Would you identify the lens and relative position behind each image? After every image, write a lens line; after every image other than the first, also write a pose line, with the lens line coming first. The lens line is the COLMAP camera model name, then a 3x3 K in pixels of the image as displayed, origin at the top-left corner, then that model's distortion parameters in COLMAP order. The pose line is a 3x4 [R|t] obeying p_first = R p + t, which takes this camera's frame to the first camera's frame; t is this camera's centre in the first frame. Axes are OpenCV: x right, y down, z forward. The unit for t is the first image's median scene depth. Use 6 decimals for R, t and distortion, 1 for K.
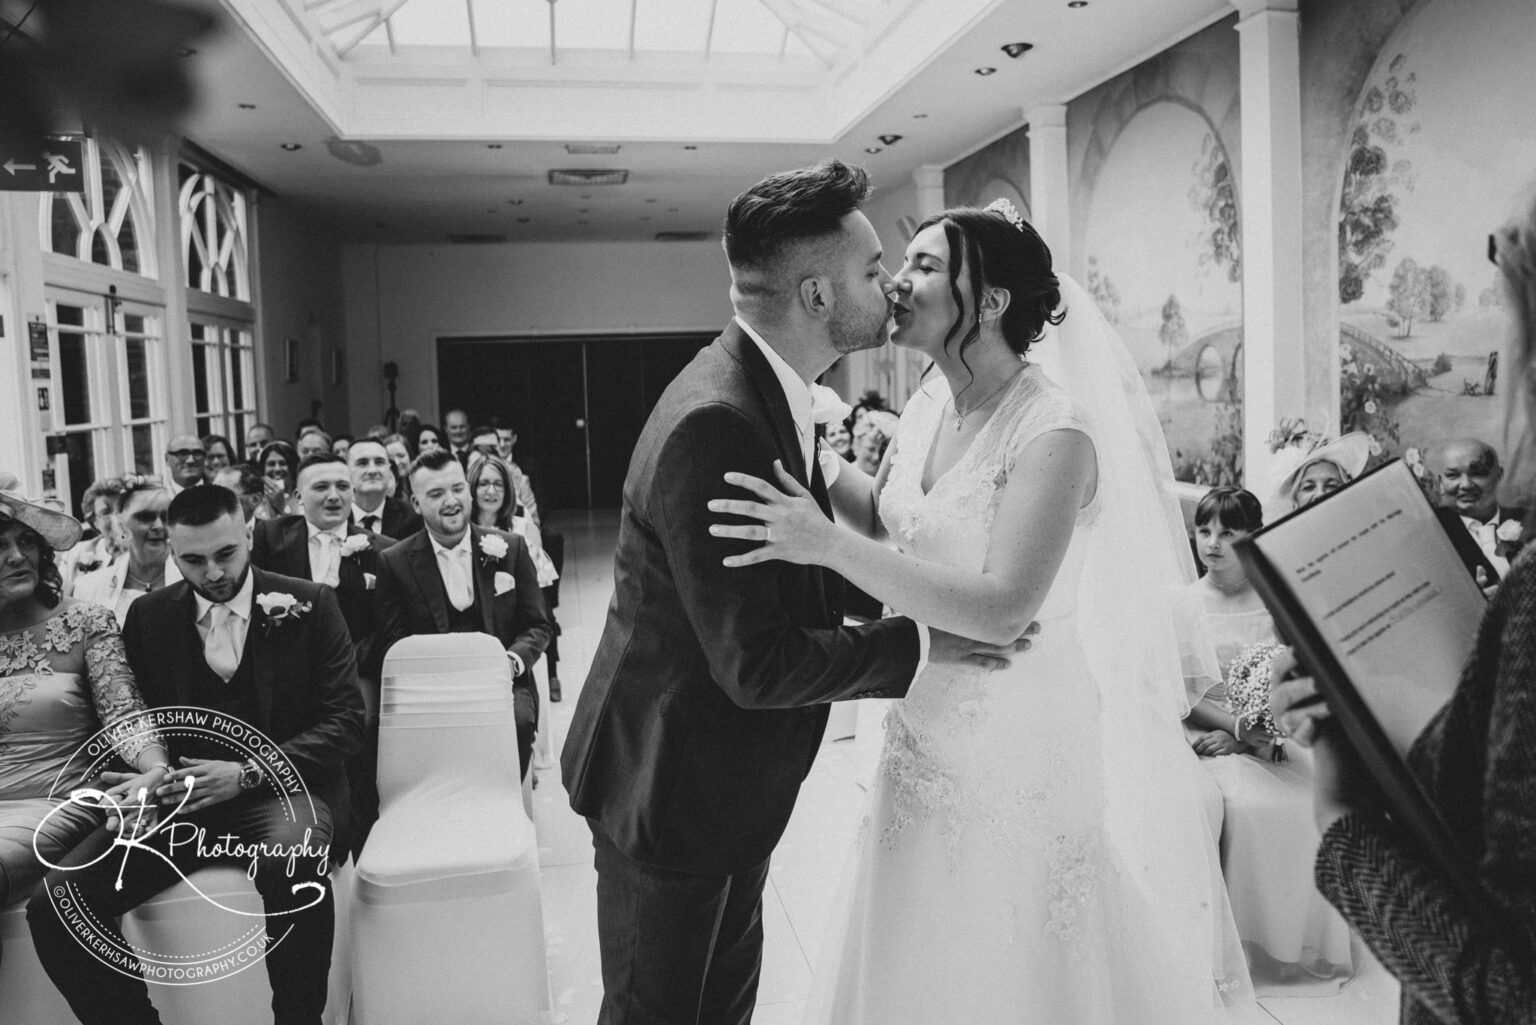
lens RADIAL K [[1192.2, 0, 833.9], [0, 1192.2, 469.4], [0, 0, 1]] dist [-0.131366, 0.112108]
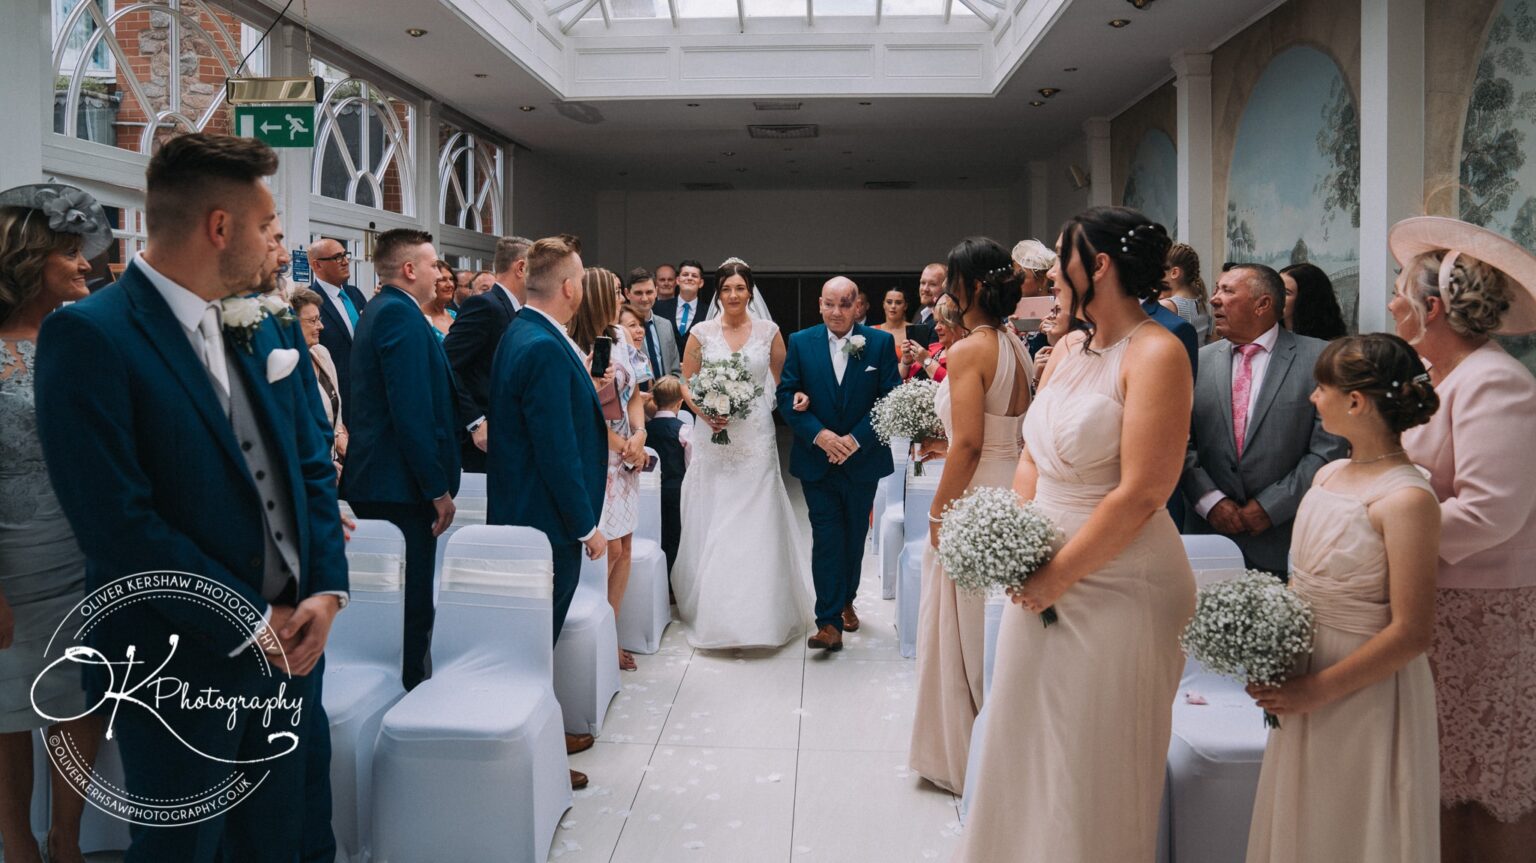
lens RADIAL K [[1069.3, 0, 761.9], [0, 1069.3, 353.3], [0, 0, 1]] dist [-0.128964, 0.100049]
pose [[0.958240, 0.038251, -0.283394, 0.113540], [-0.049497, 0.998241, -0.032625, -0.003031], [0.281647, 0.045290, 0.958449, 0.046097]]
